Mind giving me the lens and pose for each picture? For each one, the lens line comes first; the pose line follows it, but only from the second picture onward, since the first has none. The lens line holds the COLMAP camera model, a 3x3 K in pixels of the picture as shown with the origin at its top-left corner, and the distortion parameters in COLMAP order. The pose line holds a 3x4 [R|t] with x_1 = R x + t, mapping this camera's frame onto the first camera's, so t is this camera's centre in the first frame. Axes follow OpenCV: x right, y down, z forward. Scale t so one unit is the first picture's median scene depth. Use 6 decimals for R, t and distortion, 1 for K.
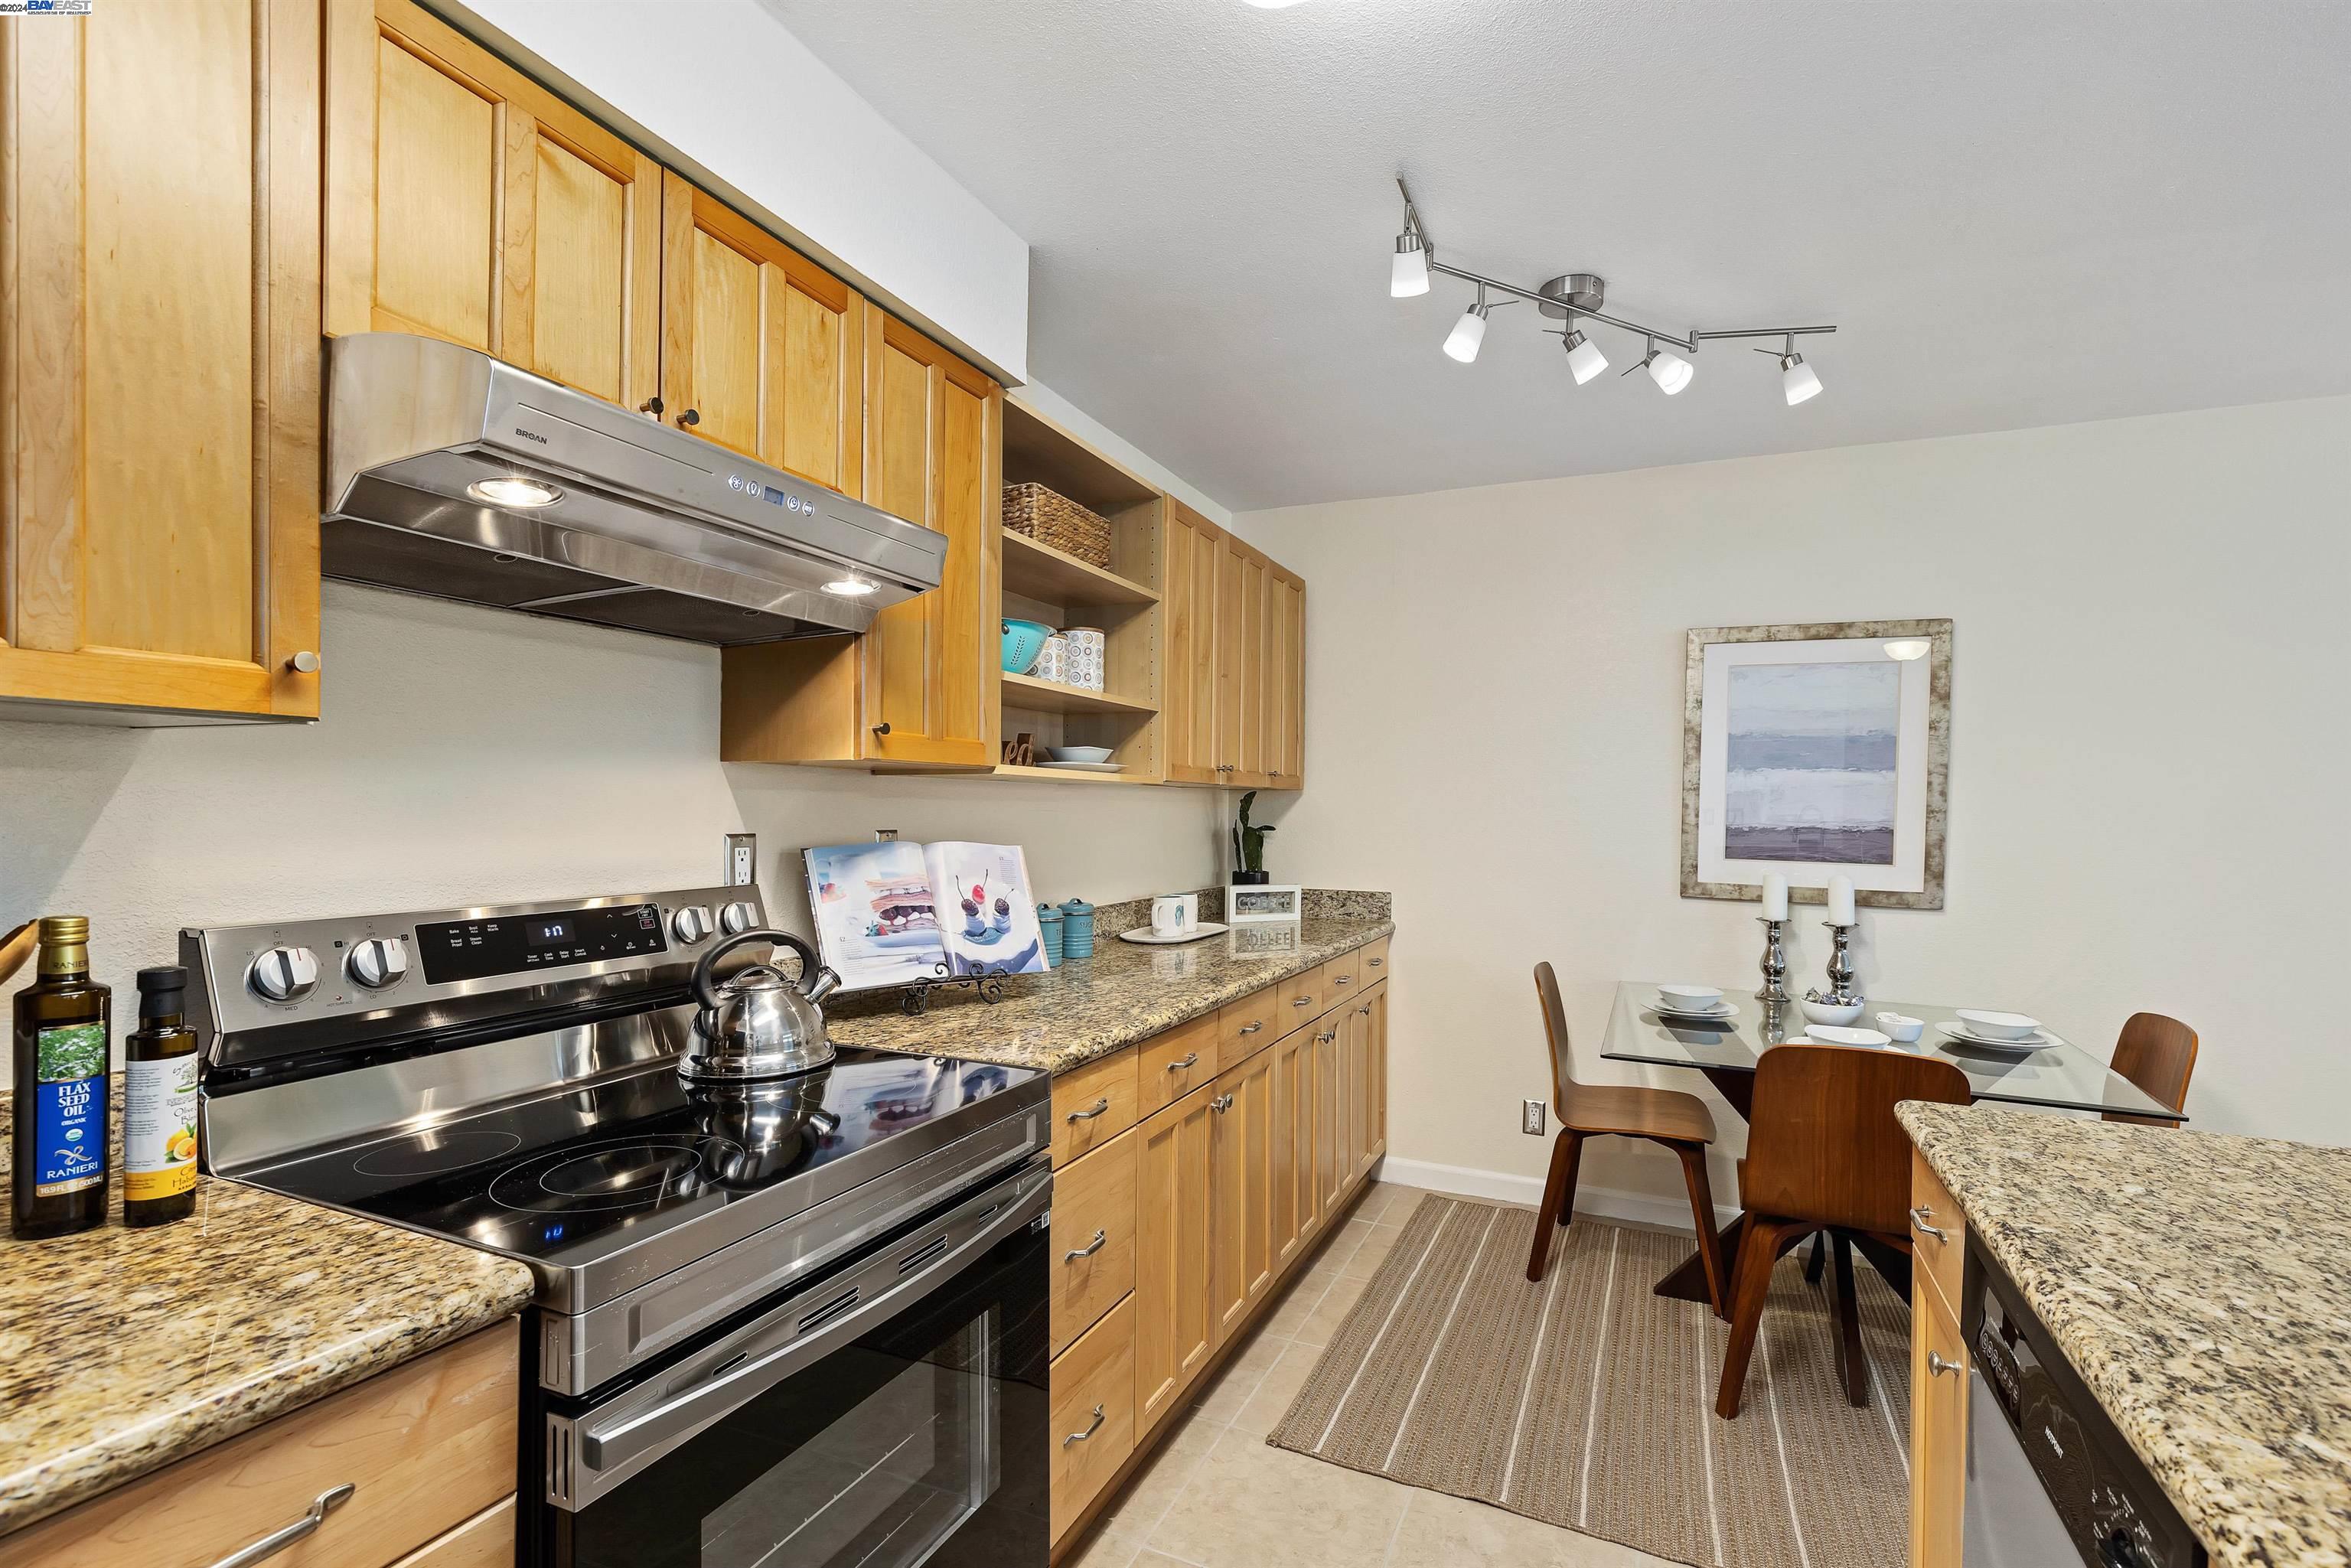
lens RADIAL K [[1057.9, 0, 1199.0], [0, 1057.9, 812.5], [0, 0, 1]] dist [0.003686, -0.000536]
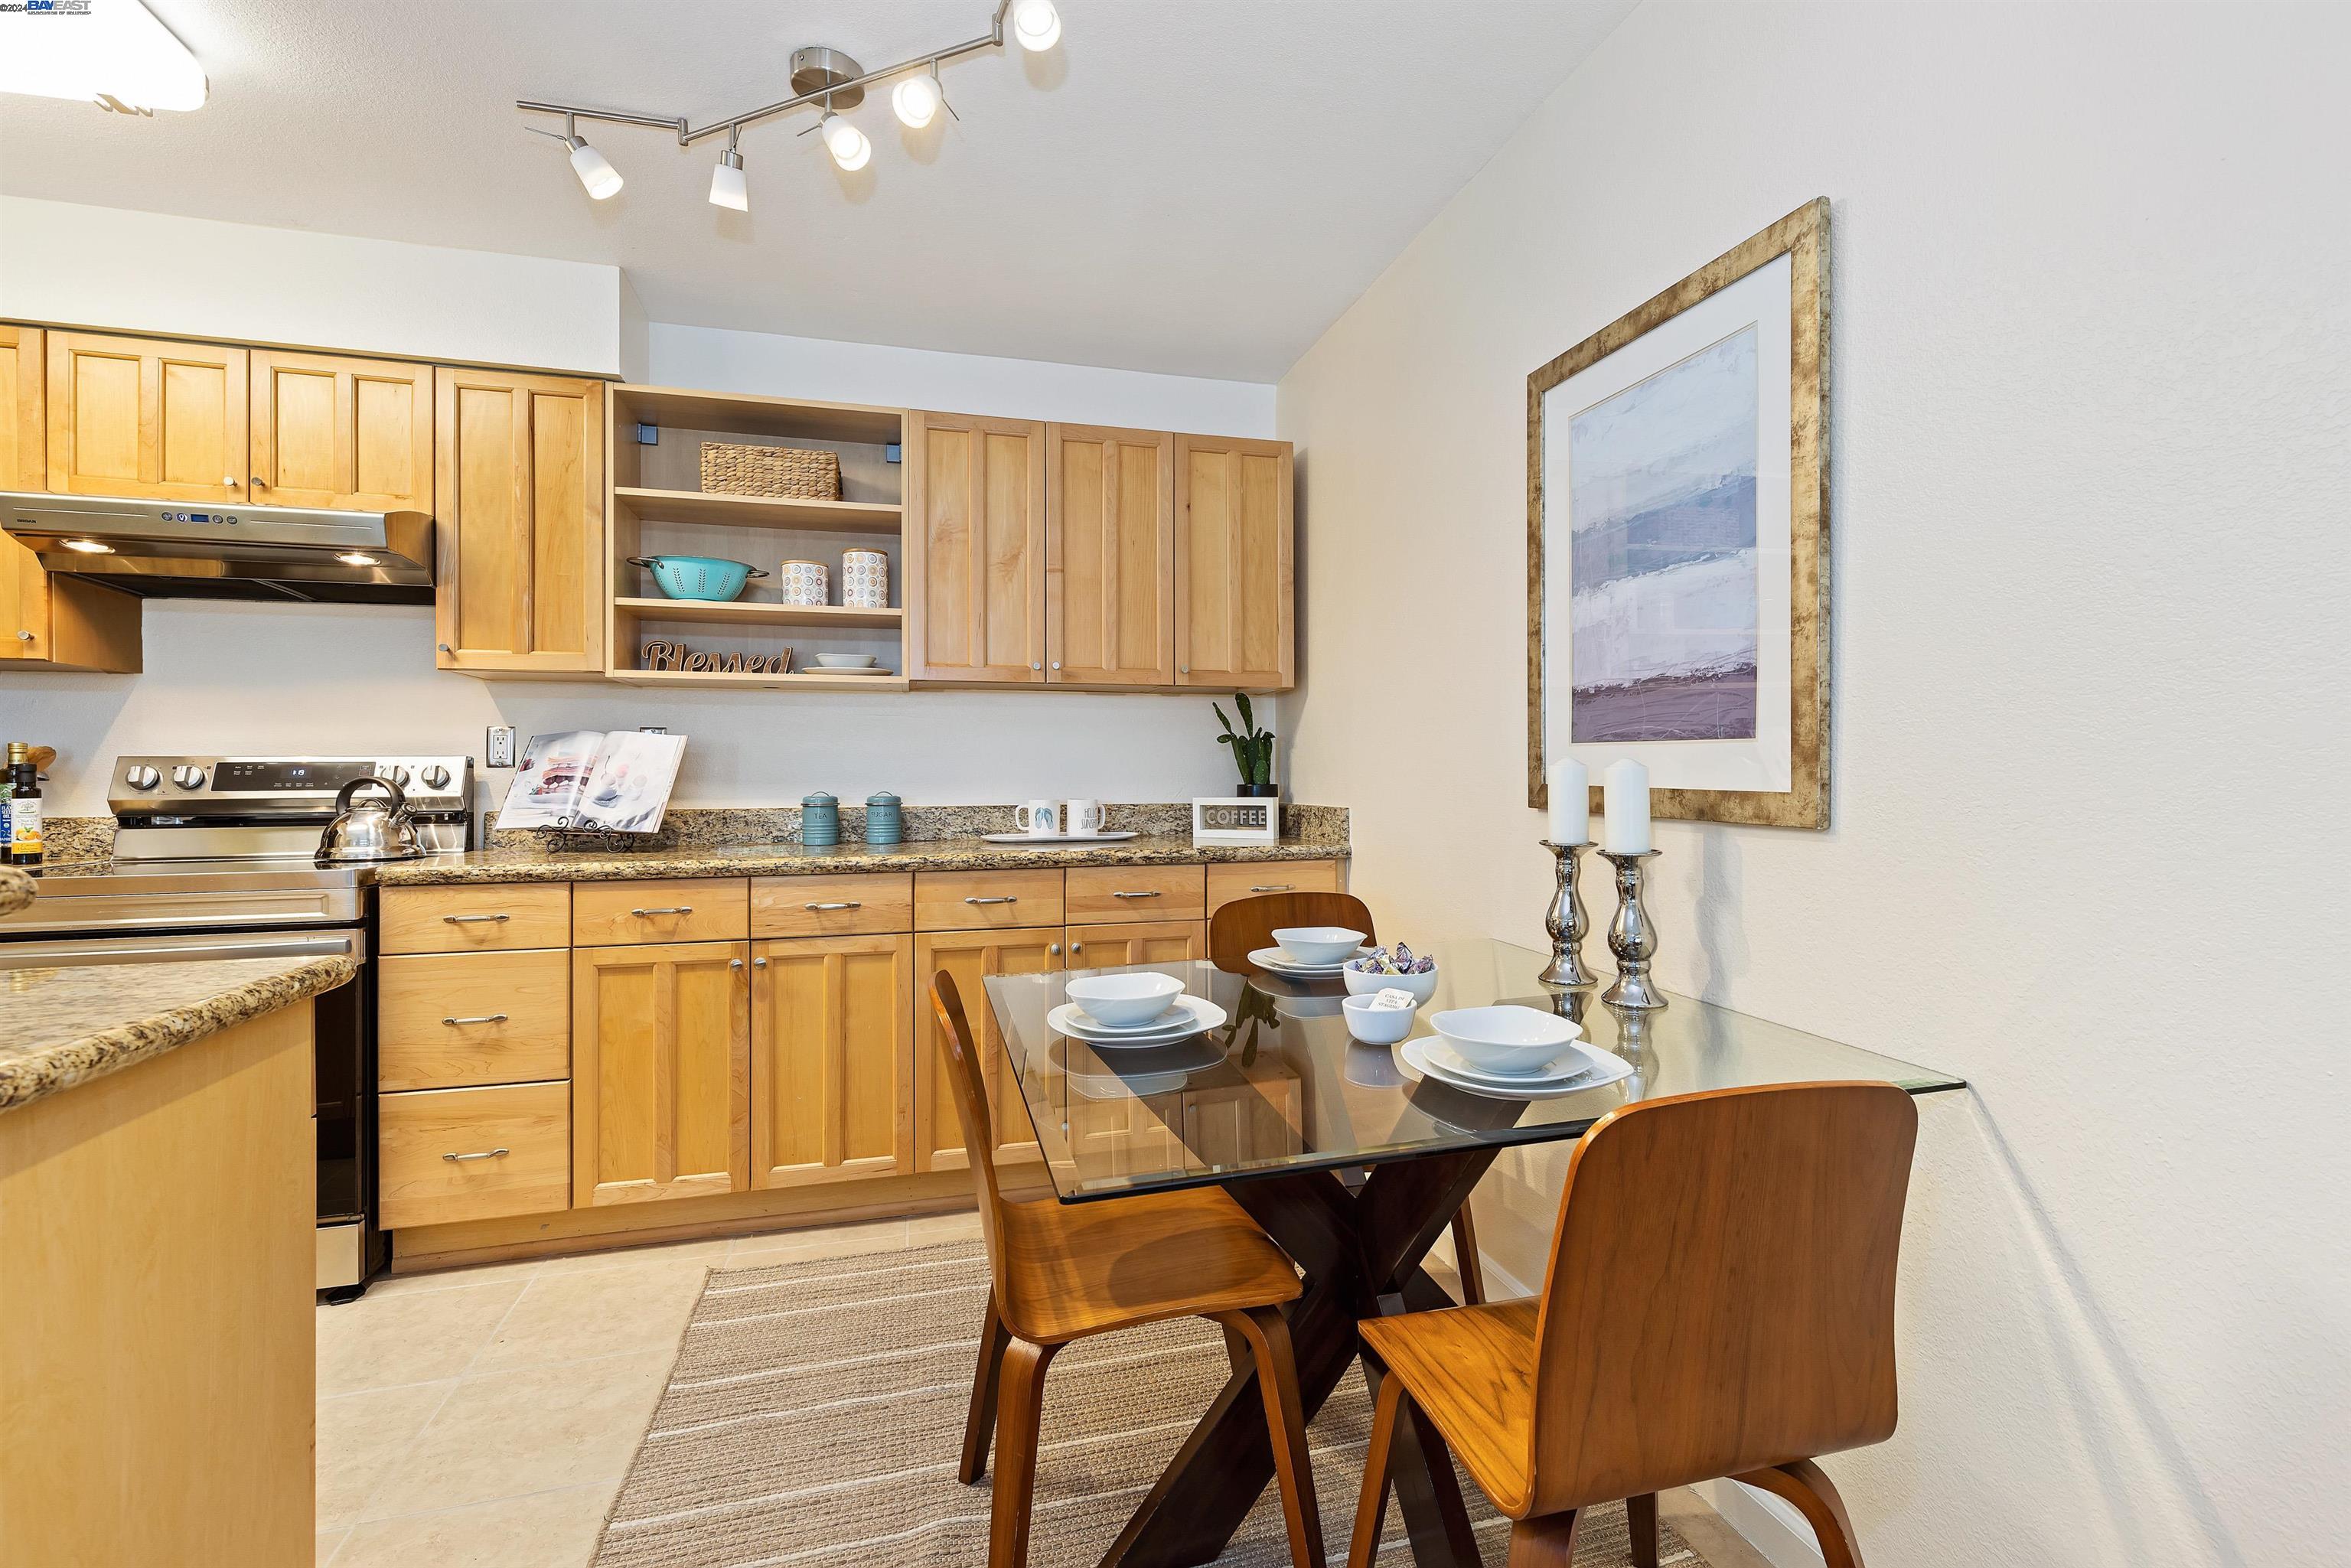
lens RADIAL K [[1075.4, 0, 1210.1], [0, 1075.4, 774.9], [0, 0, 1]] dist [0.000495, -0.000061]
pose [[0.639907, -0.013176, -0.768340, 0.890583], [0.006550, 0.999910, -0.011692, 0.071879], [0.768425, 0.002450, 0.639936, 0.491951]]
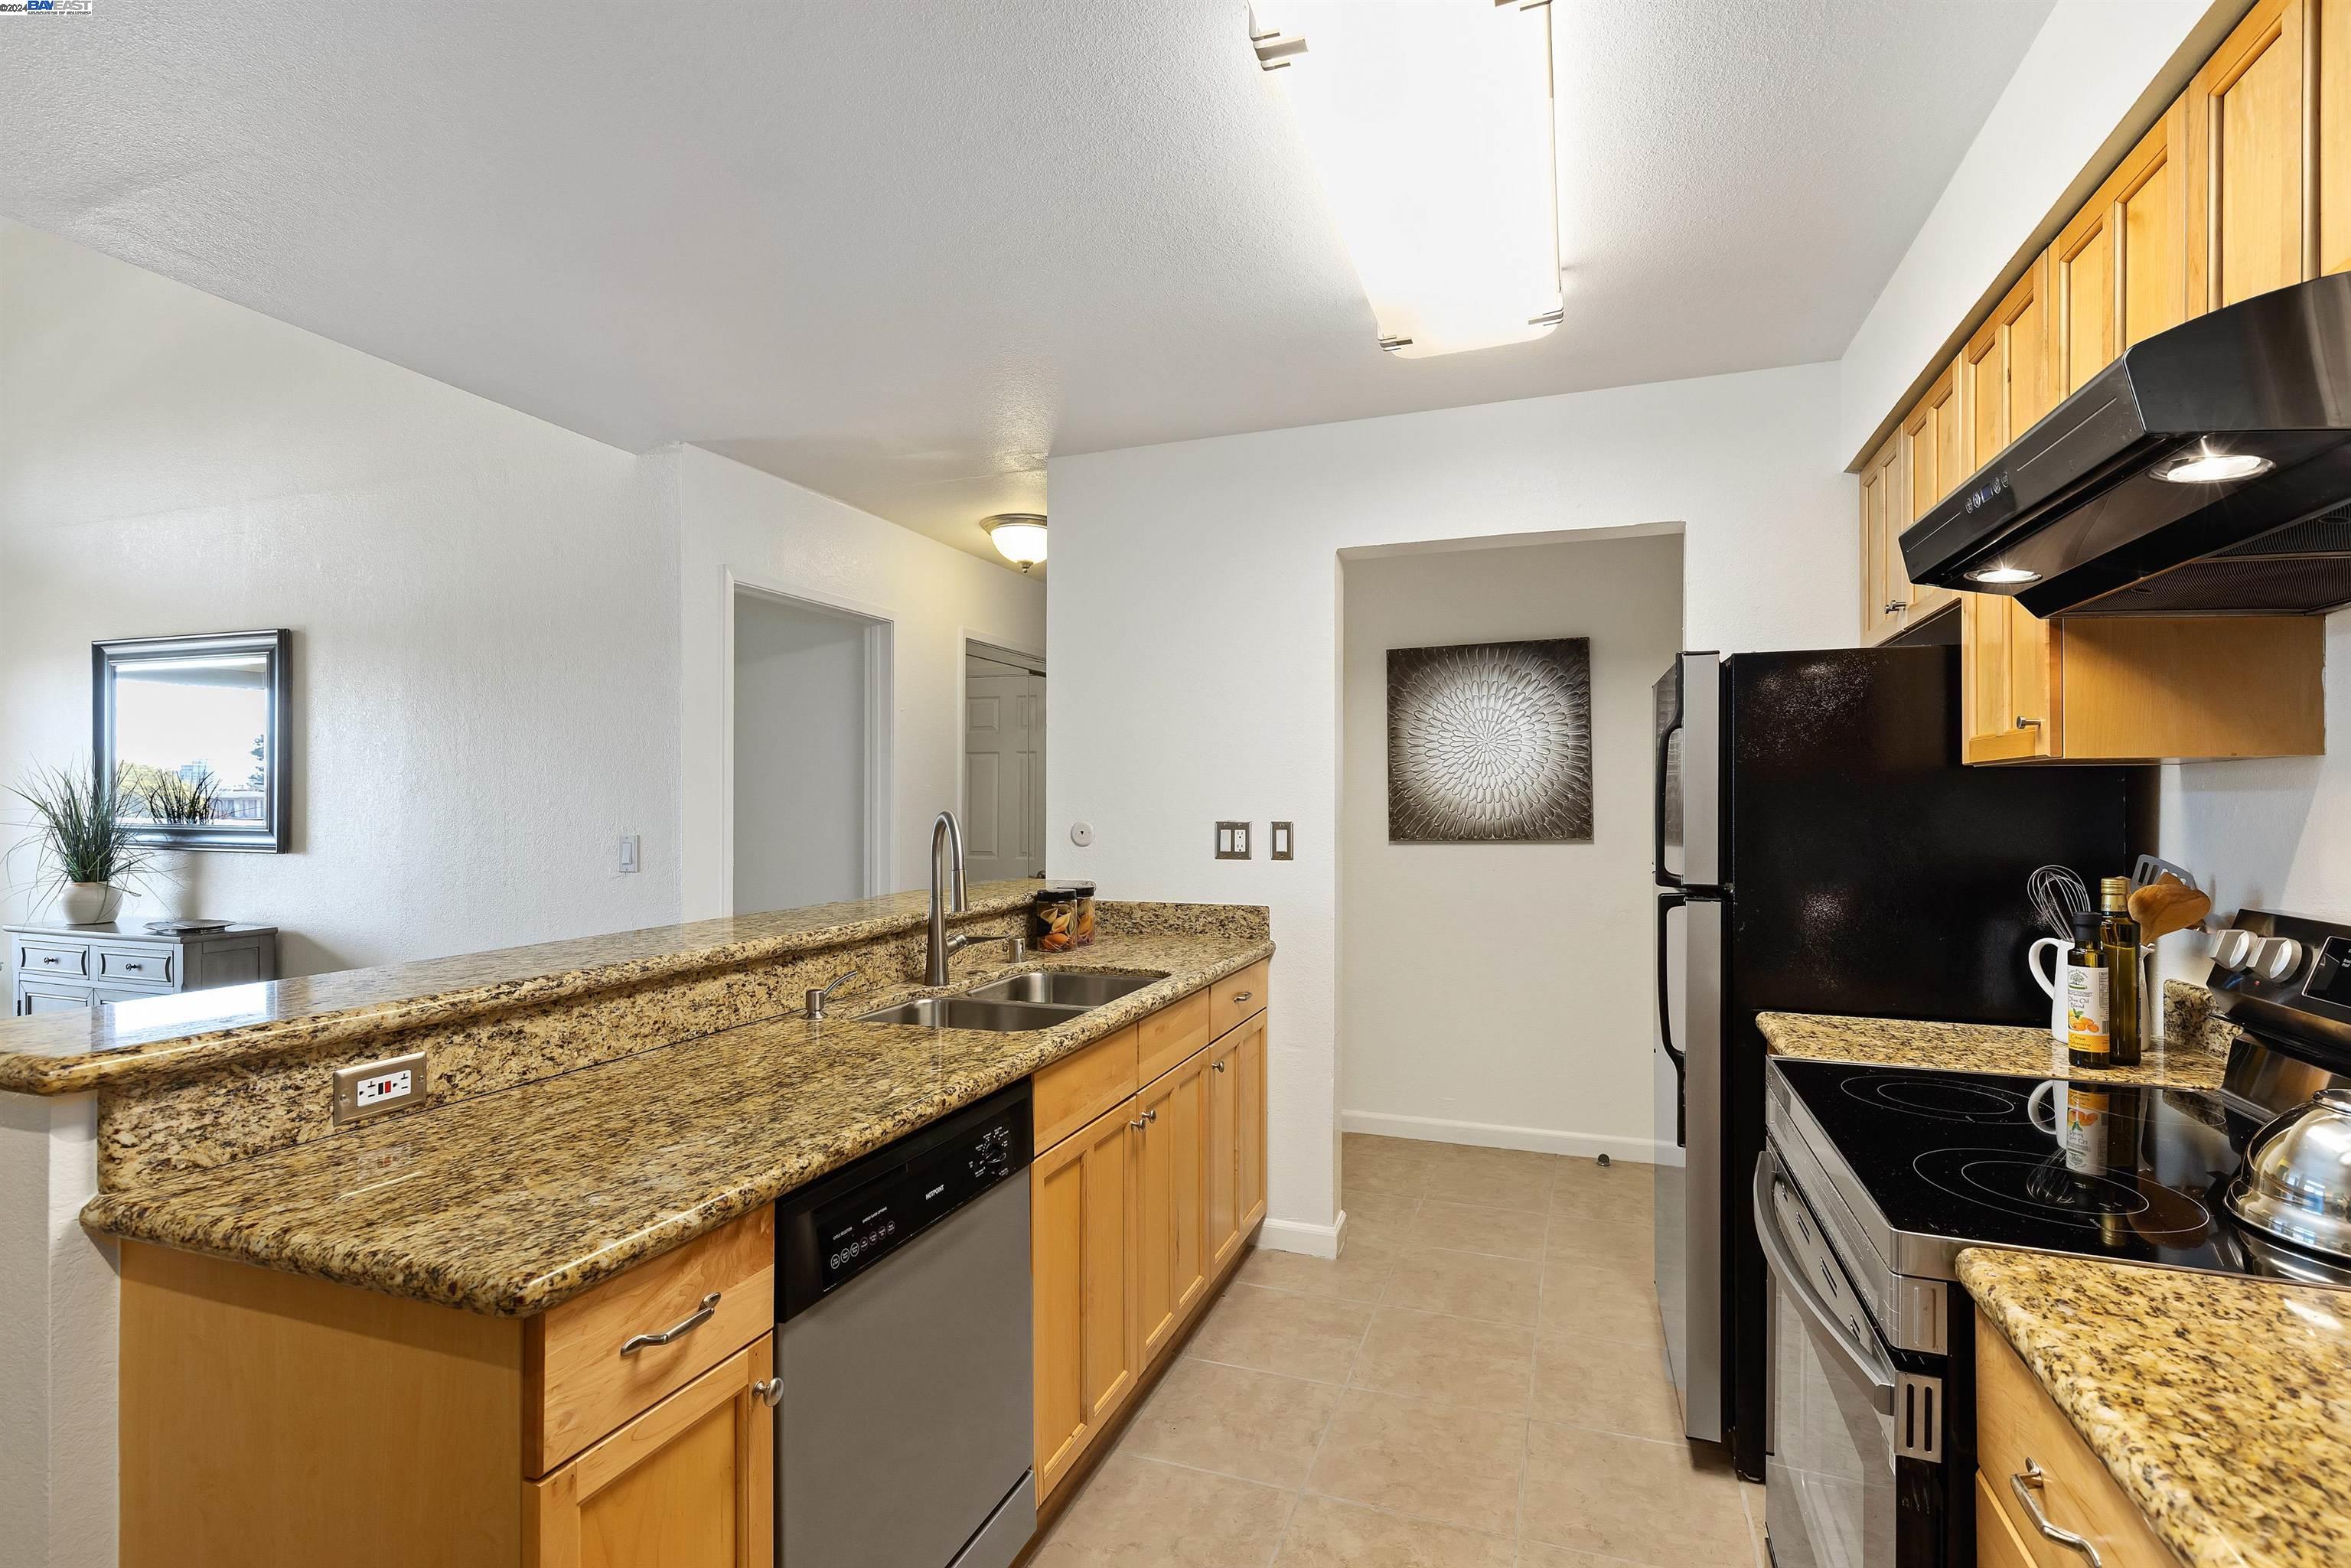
lens RADIAL K [[1070.6, 0, 1201.8], [0, 1070.6, 780.2], [0, 0, 1]] dist [0.006753, -0.001124]
pose [[-0.996998, -0.013334, -0.076265, 0.164638], [-0.012229, 0.999813, -0.014948, -0.004812], [0.076450, -0.013971, -0.996976, 0.825824]]
